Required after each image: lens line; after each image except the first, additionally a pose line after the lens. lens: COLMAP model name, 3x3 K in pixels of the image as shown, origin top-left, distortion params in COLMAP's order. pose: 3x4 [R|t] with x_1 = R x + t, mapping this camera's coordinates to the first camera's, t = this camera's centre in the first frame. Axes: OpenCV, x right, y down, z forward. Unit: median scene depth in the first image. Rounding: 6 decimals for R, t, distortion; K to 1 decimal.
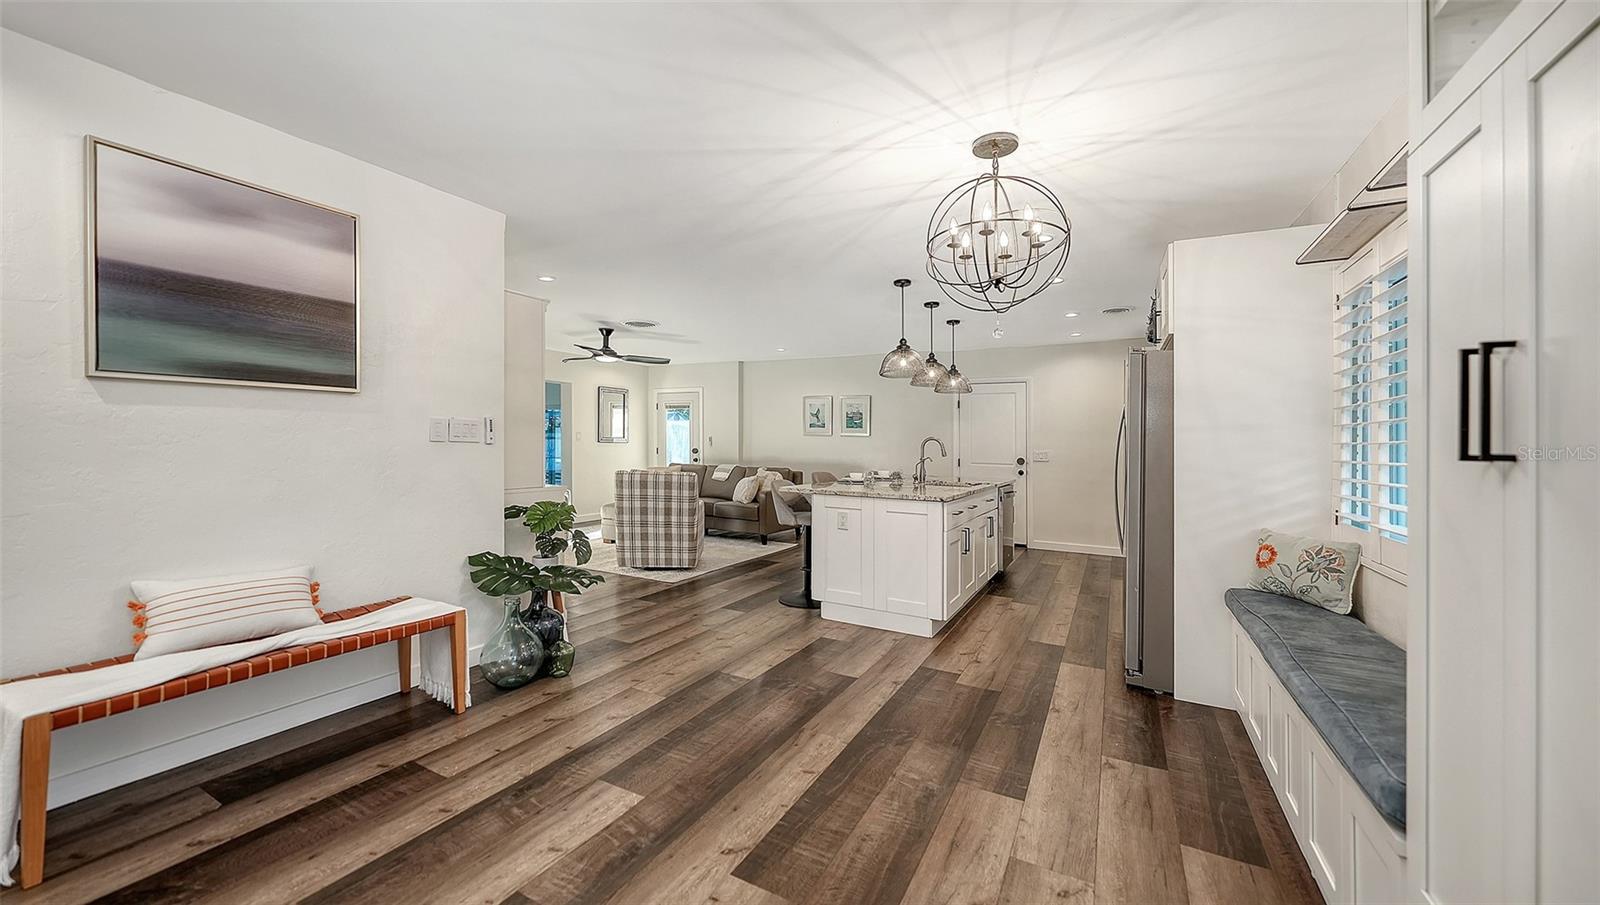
lens RADIAL K [[595.6, 0, 789.0], [0, 595.6, 440.9], [0, 0, 1]] dist [0.002907, 0.000499]
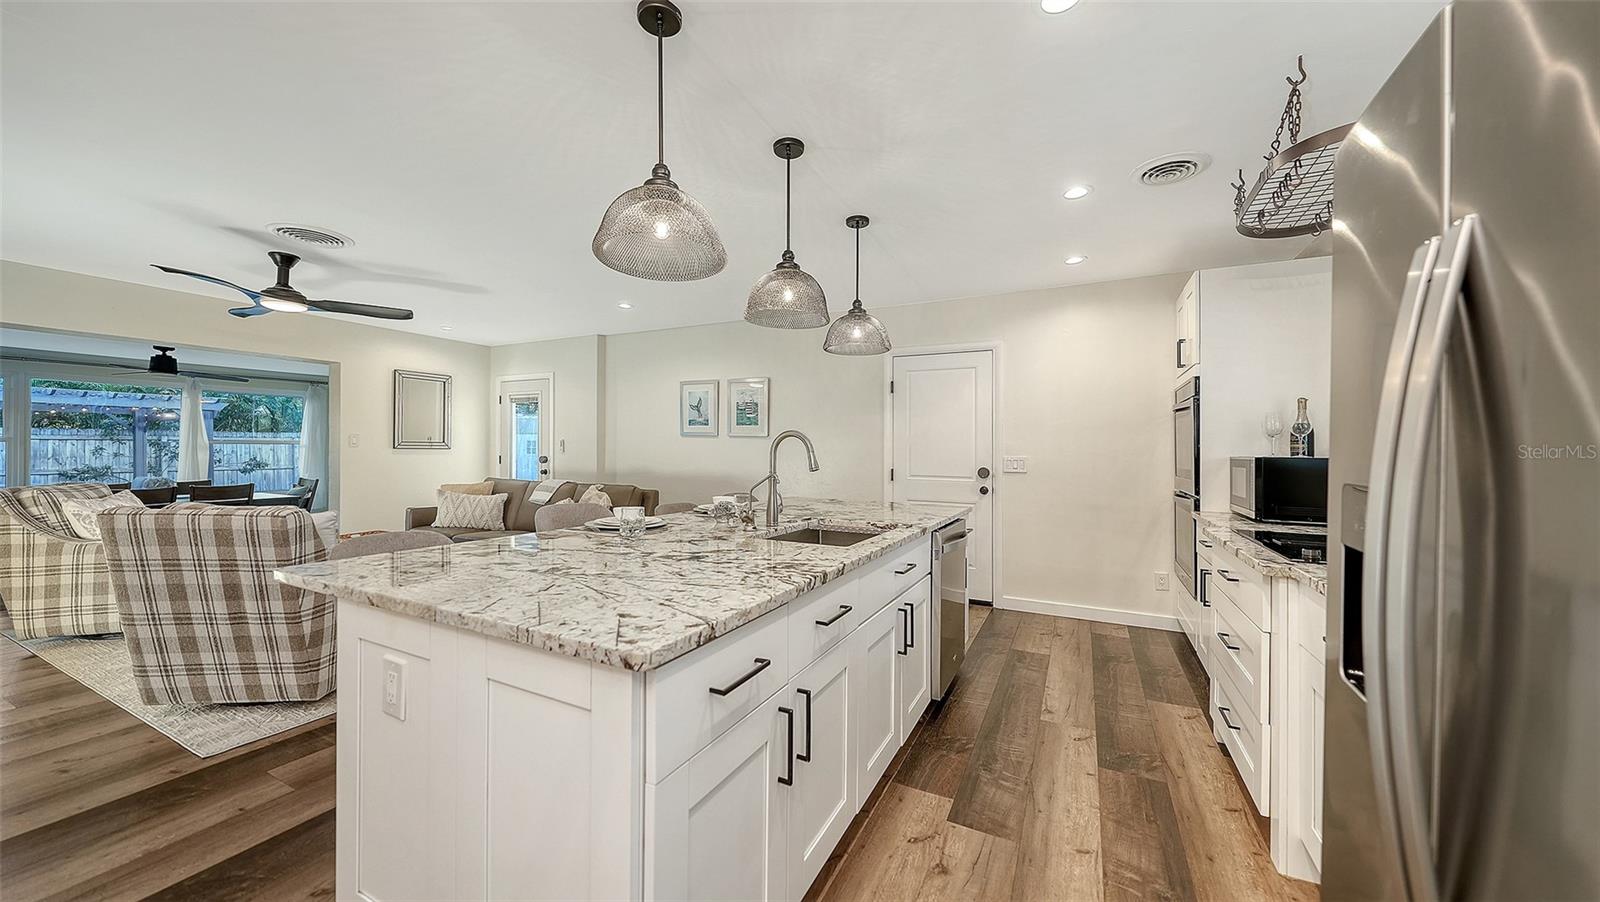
lens RADIAL K [[557.7, 0, 792.0], [0, 557.7, 459.1], [0, 0, 1]] dist [-0.006816, -0.000229]
pose [[0.999634, -0.007393, 0.026013, 0.173775], [0.006864, 0.999769, 0.020357, 0.005768], [-0.026157, -0.020171, 0.999454, 0.420762]]
